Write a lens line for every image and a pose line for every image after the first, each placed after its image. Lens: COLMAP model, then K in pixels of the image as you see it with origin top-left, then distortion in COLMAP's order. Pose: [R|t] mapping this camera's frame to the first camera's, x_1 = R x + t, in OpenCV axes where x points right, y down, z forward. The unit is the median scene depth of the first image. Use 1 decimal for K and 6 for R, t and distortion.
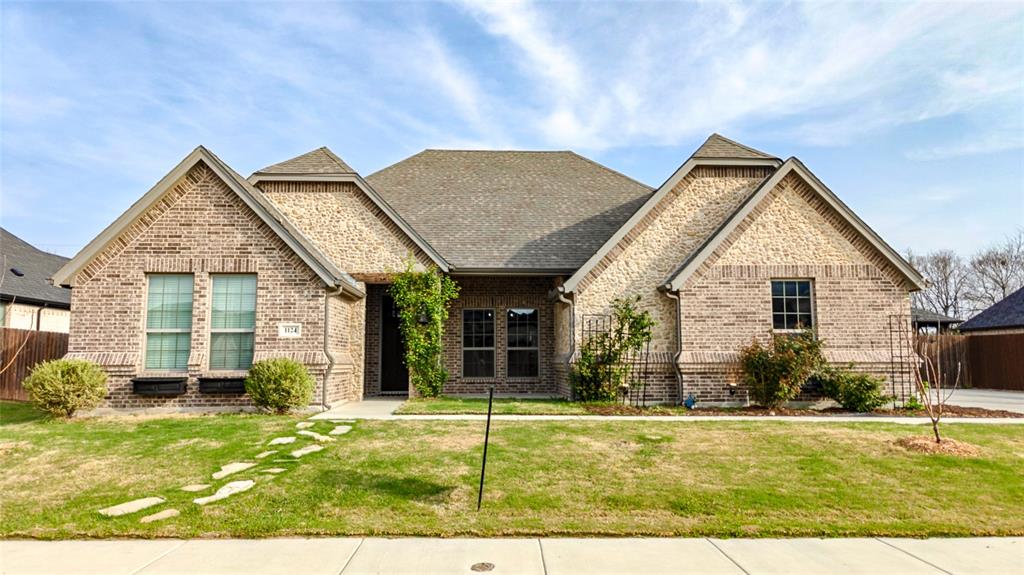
lens RADIAL K [[684.6, 0, 507.1], [0, 684.6, 291.6], [0, 0, 1]] dist [-0.002015, -0.008786]
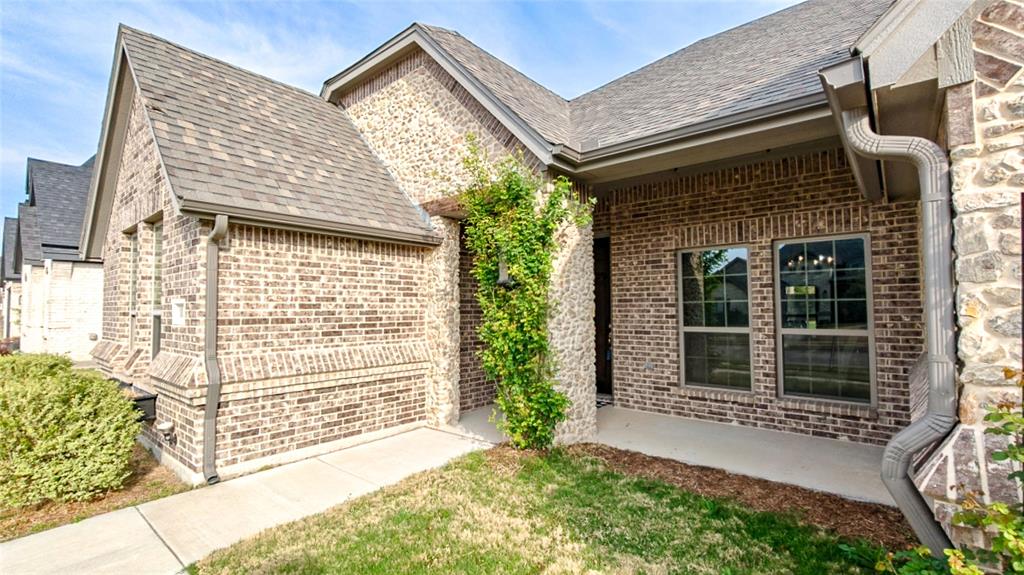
lens RADIAL K [[462.8, 0, 505.6], [0, 462.8, 290.5], [0, 0, 1]] dist [-0.000651, 0.000586]
pose [[0.735955, -0.030699, -0.676335, 0.094378], [0.073226, 0.996721, 0.034440, 0.042449], [0.673059, -0.074872, 0.735789, 0.842366]]
